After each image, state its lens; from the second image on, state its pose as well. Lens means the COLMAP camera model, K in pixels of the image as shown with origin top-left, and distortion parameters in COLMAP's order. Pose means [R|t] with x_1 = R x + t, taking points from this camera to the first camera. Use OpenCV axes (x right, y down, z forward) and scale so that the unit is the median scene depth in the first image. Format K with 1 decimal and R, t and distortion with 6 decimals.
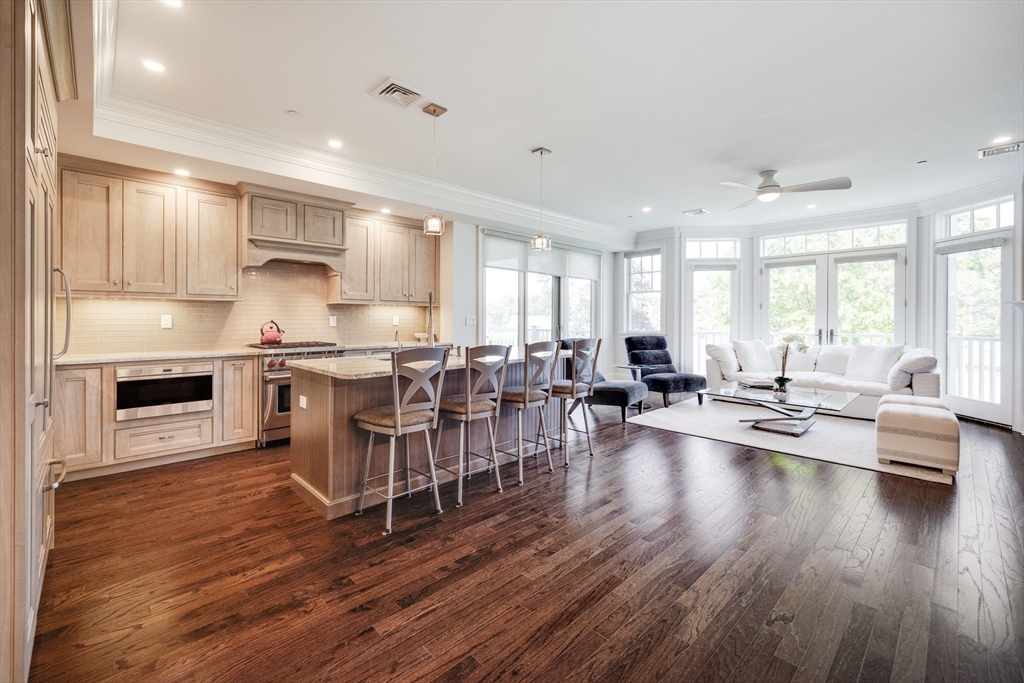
lens RADIAL K [[428.2, 0, 514.4], [0, 428.2, 321.8], [0, 0, 1]] dist [0.001421, -0.000263]
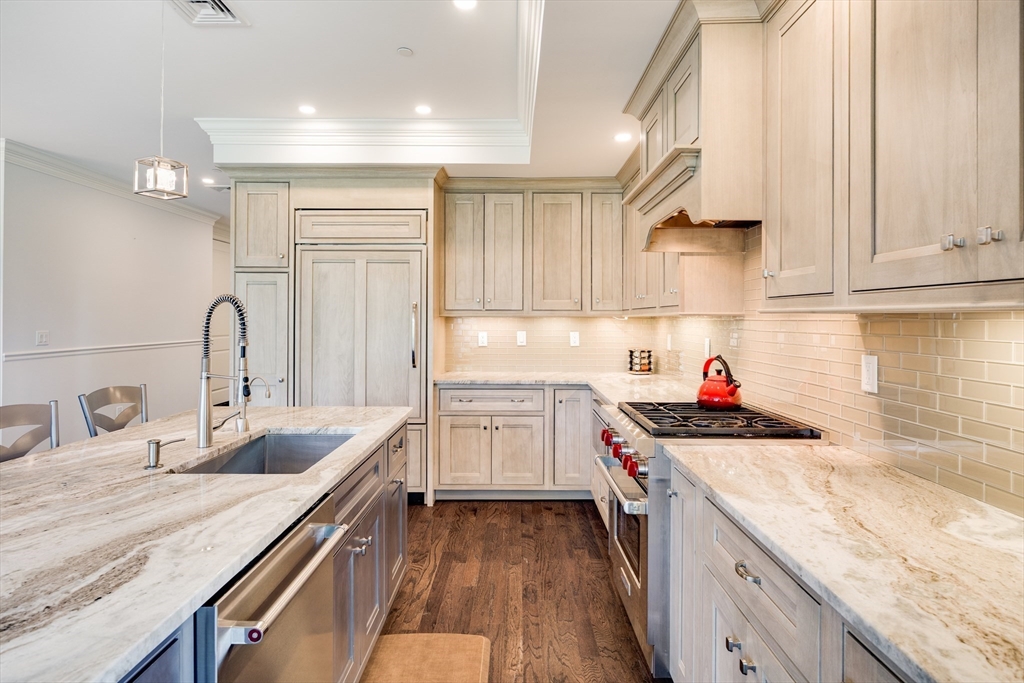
lens RADIAL K [[544.4, 0, 509.3], [0, 544.4, 314.8], [0, 0, 1]] dist [0.001595, 0.000438]
pose [[-0.698928, -0.007618, -0.715152, -0.003765], [-0.009582, 0.999953, -0.001288, -0.033804], [0.715128, 0.005952, -0.698968, 0.977436]]
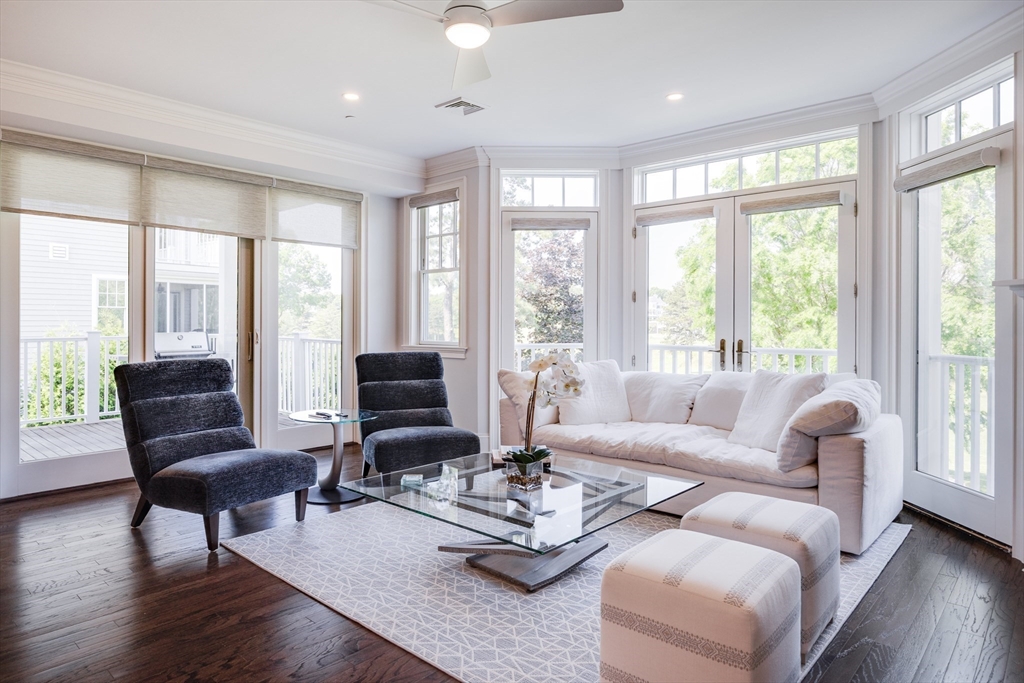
lens RADIAL K [[617.8, 0, 509.5], [0, 617.8, 326.1], [0, 0, 1]] dist [-0.010392, 0.001796]
pose [[0.998205, -0.001185, 0.059880, 0.472873], [0.001058, 0.999997, 0.002160, -0.001329], [-0.059882, -0.002093, 0.998203, 0.298817]]
